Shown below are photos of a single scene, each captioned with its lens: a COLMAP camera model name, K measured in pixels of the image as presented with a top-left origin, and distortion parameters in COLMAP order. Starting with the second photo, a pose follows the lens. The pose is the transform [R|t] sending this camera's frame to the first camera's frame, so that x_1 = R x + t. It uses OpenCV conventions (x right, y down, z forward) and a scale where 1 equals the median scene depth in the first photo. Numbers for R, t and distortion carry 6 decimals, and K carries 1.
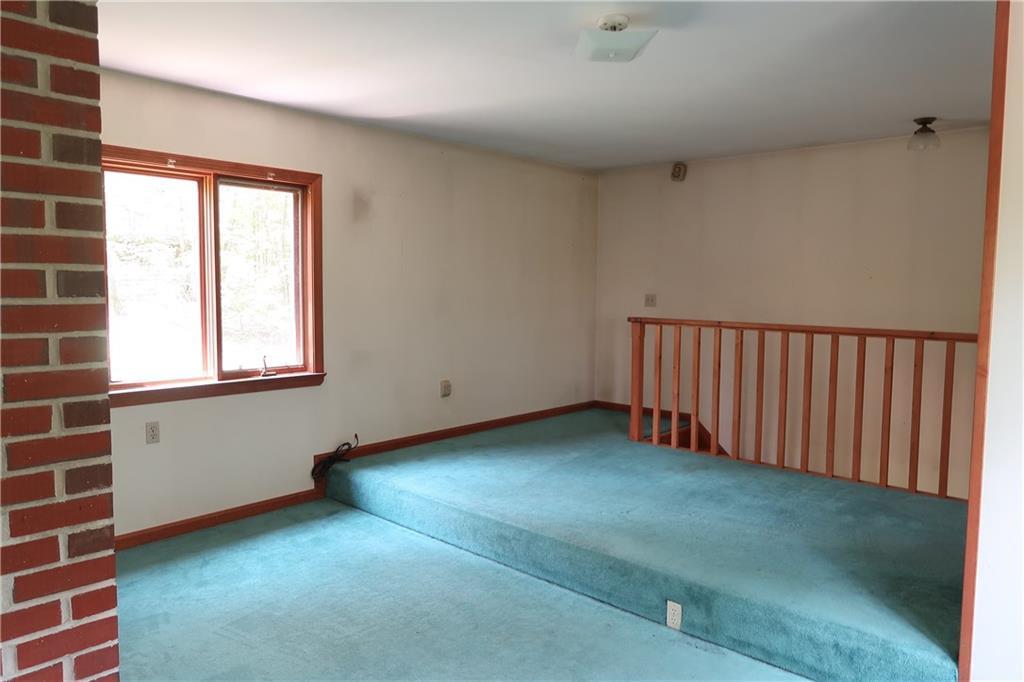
lens RADIAL K [[721.4, 0, 512.0], [0, 721.4, 341.0], [0, 0, 1]] dist [0.003330, 0.001354]
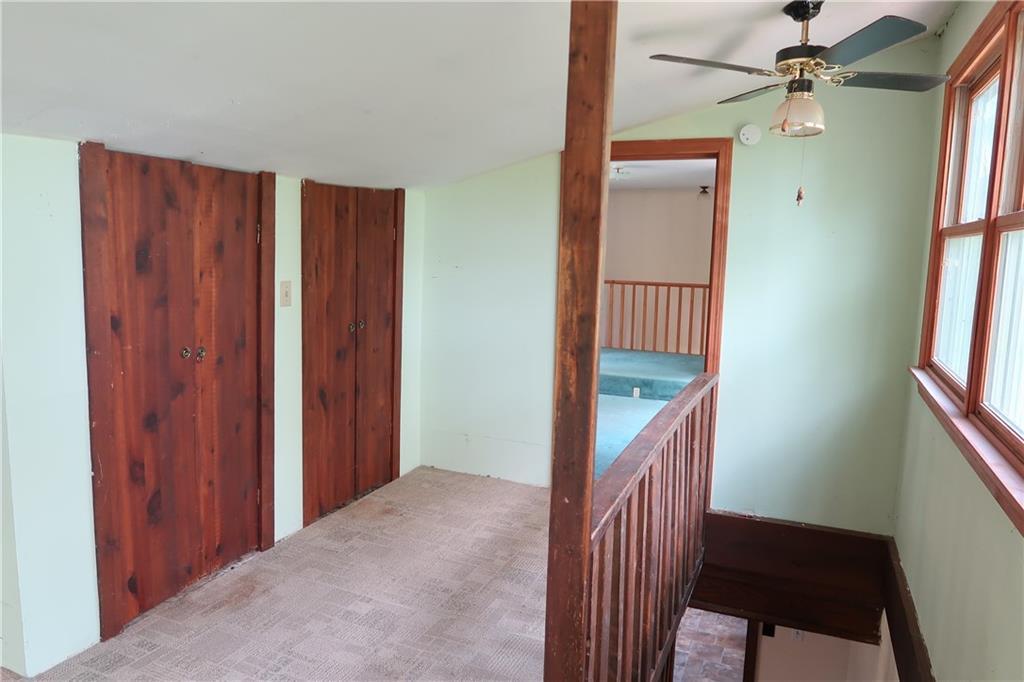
lens RADIAL K [[721.4, 0, 512.0], [0, 721.4, 341.0], [0, 0, 1]] dist [0.003330, 0.001354]
pose [[0.942038, -0.028557, 0.334289, -0.773024], [0.004107, 0.997278, 0.073620, -0.007943], [-0.335482, -0.067980, 0.939591, -0.950049]]
